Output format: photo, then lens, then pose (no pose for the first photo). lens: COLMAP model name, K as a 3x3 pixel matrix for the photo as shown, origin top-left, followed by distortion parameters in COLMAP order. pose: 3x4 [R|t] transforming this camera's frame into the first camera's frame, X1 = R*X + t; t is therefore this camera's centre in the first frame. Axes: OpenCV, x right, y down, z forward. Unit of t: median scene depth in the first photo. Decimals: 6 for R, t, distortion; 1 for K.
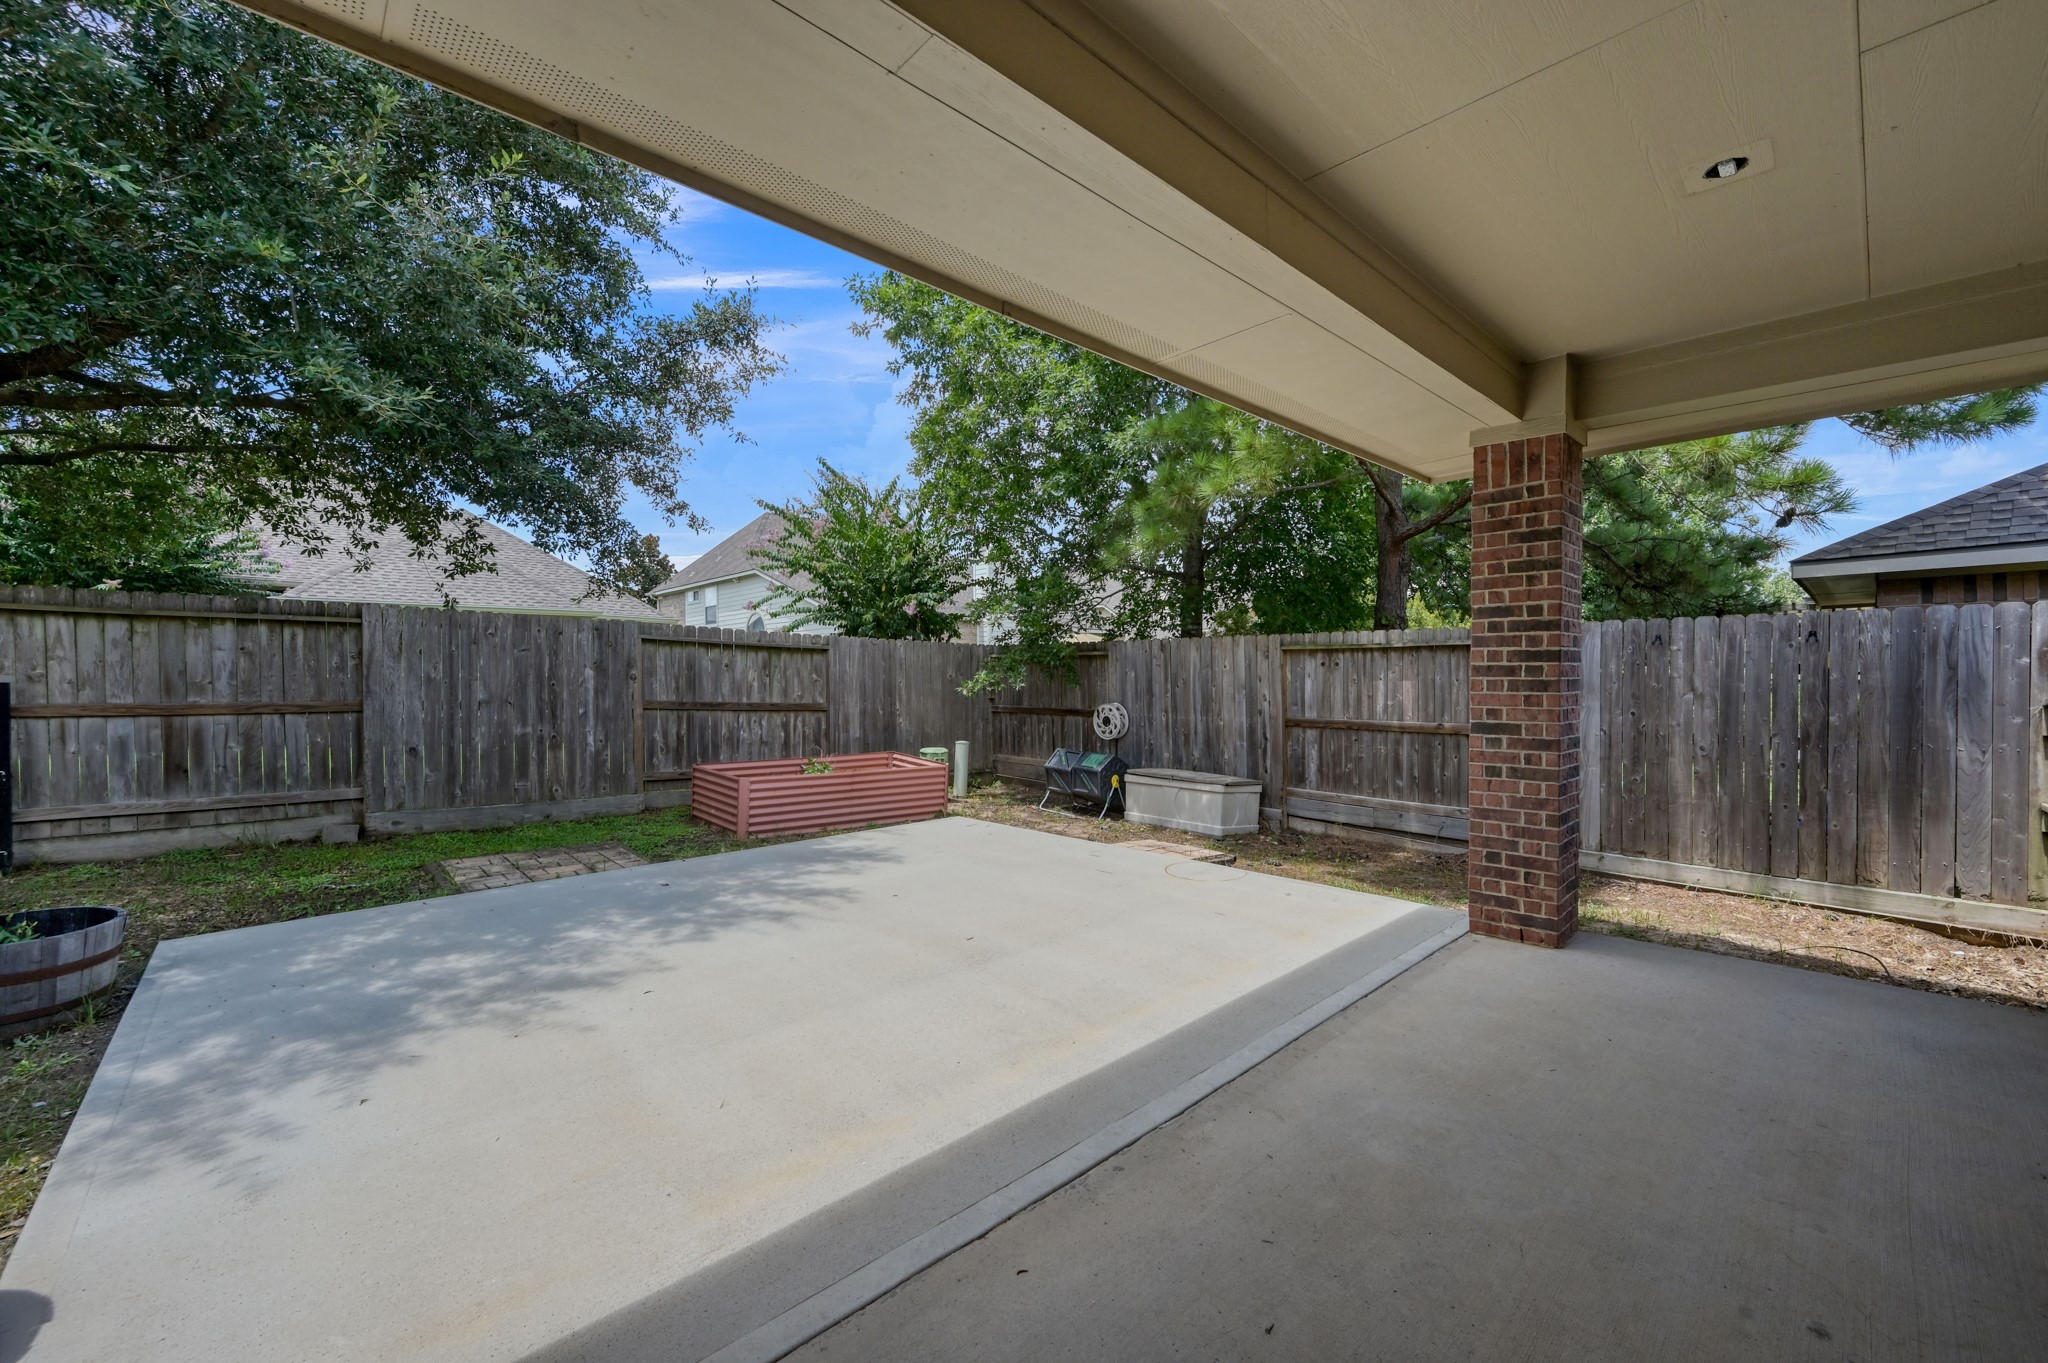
lens RADIAL K [[781.9, 0, 1040.6], [0, 781.9, 676.0], [0, 0, 1]] dist [-0.003415, 0.000072]
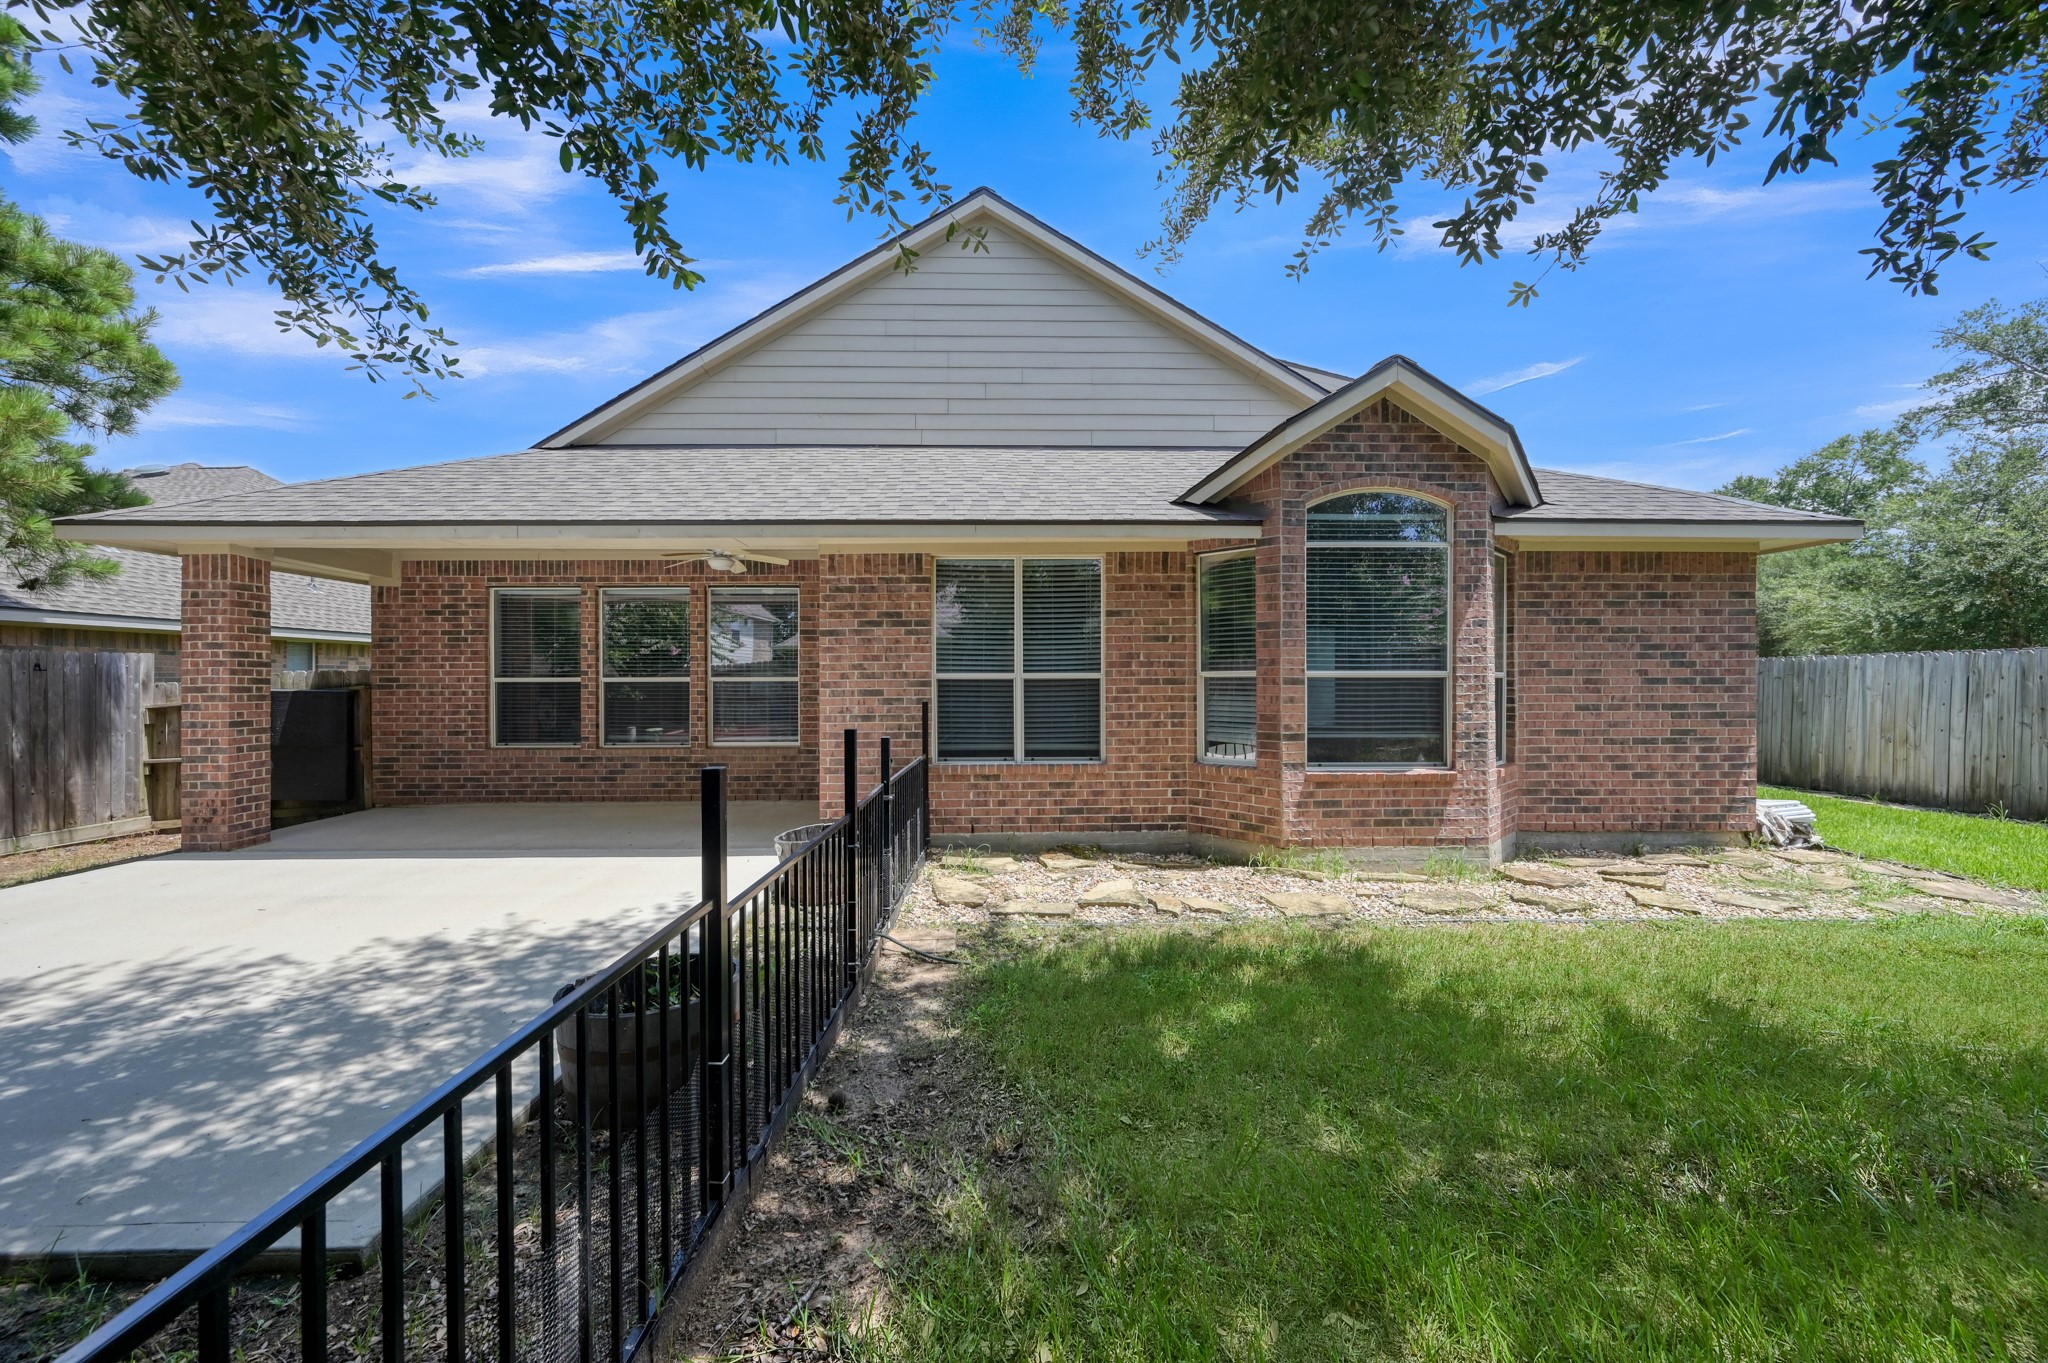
lens RADIAL K [[814.5, 0, 1022.1], [0, 814.5, 684.9], [0, 0, 1]] dist [-0.000786, -0.000875]
pose [[-0.732171, 0.008127, 0.681072, -1.768201], [0.006038, 0.999967, -0.005441, 0.003074], [-0.681094, 0.000129, -0.732196, 1.079891]]
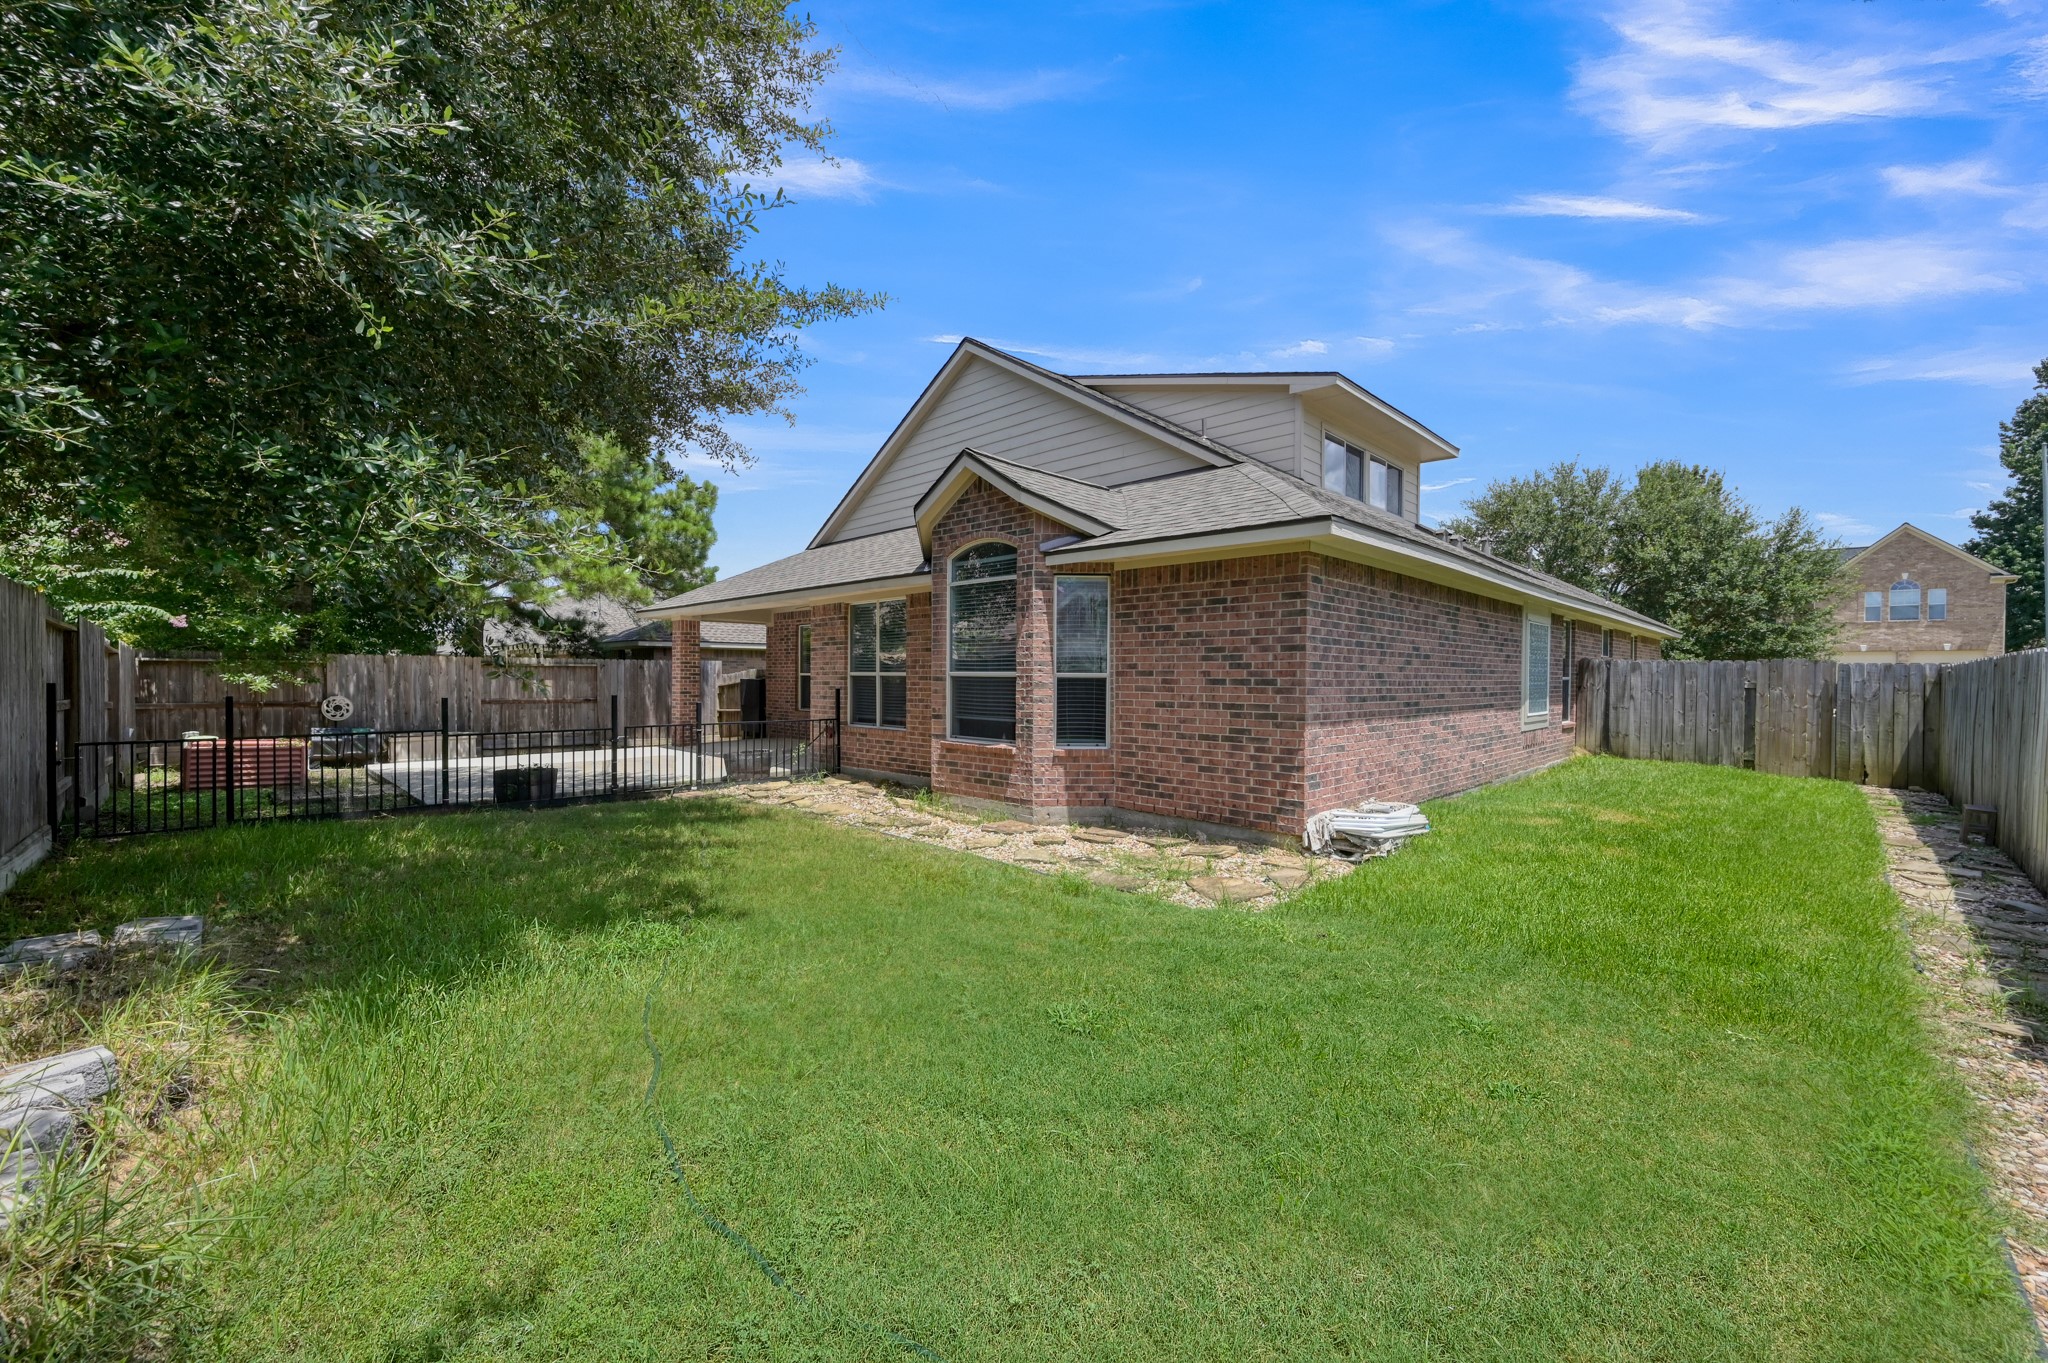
lens RADIAL K [[814.5, 0, 1025.2], [0, 814.5, 682.6], [0, 0, 1]] dist [-0.000786, -0.000875]
pose [[-0.019823, -0.004656, 0.999793, -3.429546], [-0.005193, 0.999976, 0.004554, -0.010861], [-0.999790, -0.005102, -0.019847, -0.656483]]
